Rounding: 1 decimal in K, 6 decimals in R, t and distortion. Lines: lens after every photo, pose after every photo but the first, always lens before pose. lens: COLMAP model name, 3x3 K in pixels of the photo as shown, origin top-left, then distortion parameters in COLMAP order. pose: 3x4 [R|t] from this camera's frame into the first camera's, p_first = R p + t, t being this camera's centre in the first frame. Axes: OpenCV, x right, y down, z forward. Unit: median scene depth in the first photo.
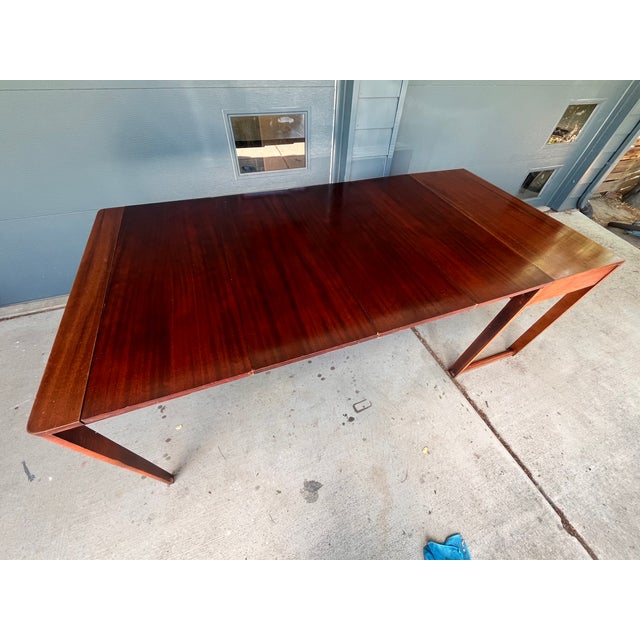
lens RADIAL K [[261.9, 0, 324.5], [0, 261.9, 319.1], [0, 0, 1]] dist [-0.000741, -0.000319]
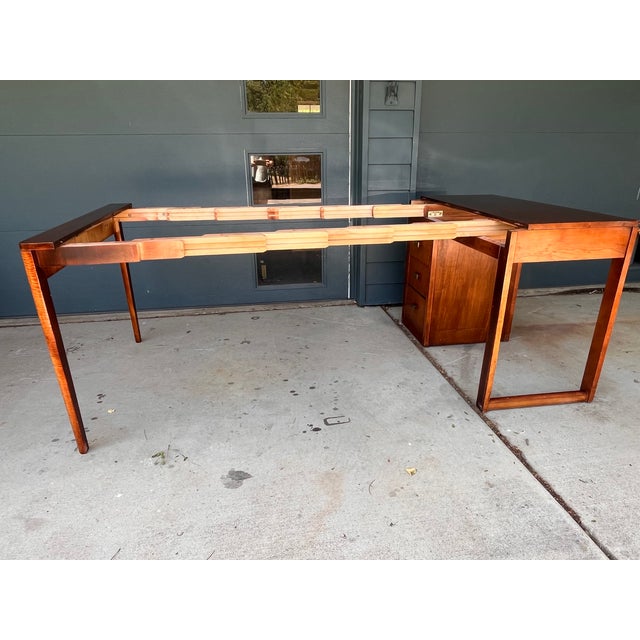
lens RADIAL K [[438.8, 0, 322.2], [0, 438.8, 309.4], [0, 0, 1]] dist [-0.001092, 0.000000]
pose [[0.973377, 0.021675, -0.228182, 0.379192], [-0.132545, 0.865417, -0.483203, 0.663584], [0.187000, 0.500583, 0.845250, -0.199944]]
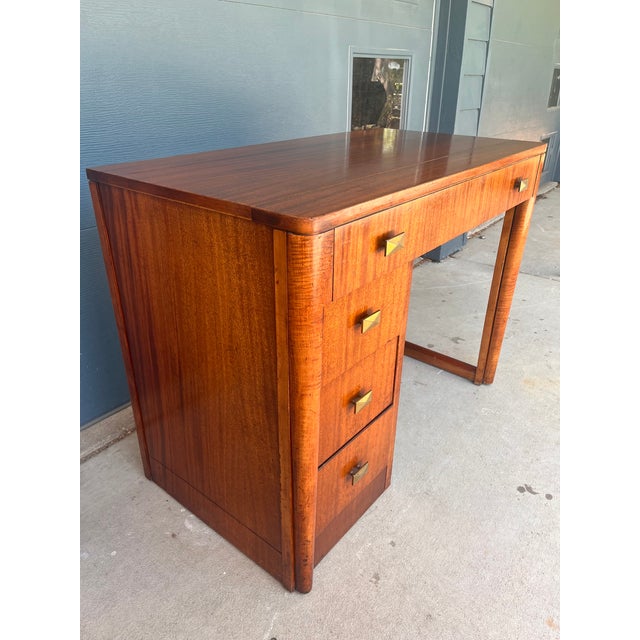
lens RADIAL K [[495.4, 0, 321.9], [0, 495.4, 318.8], [0, 0, 1]] dist [0.067143, -0.101375]
pose [[0.863466, -0.260311, 0.432046, -1.187995], [0.404902, 0.868500, -0.285941, 0.176255], [-0.300798, 0.421837, 0.855321, 0.184350]]
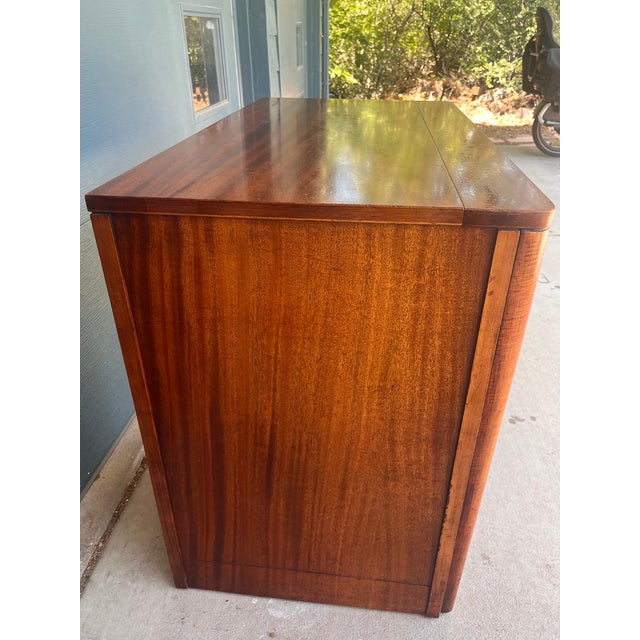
lens RADIAL K [[495.4, 0, 321.9], [0, 495.4, 318.8], [0, 0, 1]] dist [0.067143, -0.101375]
pose [[0.464395, -0.481555, 0.743264, -1.380281], [0.689778, 0.723050, 0.037482, -0.108346], [-0.555467, 0.495280, 0.667947, 0.417395]]
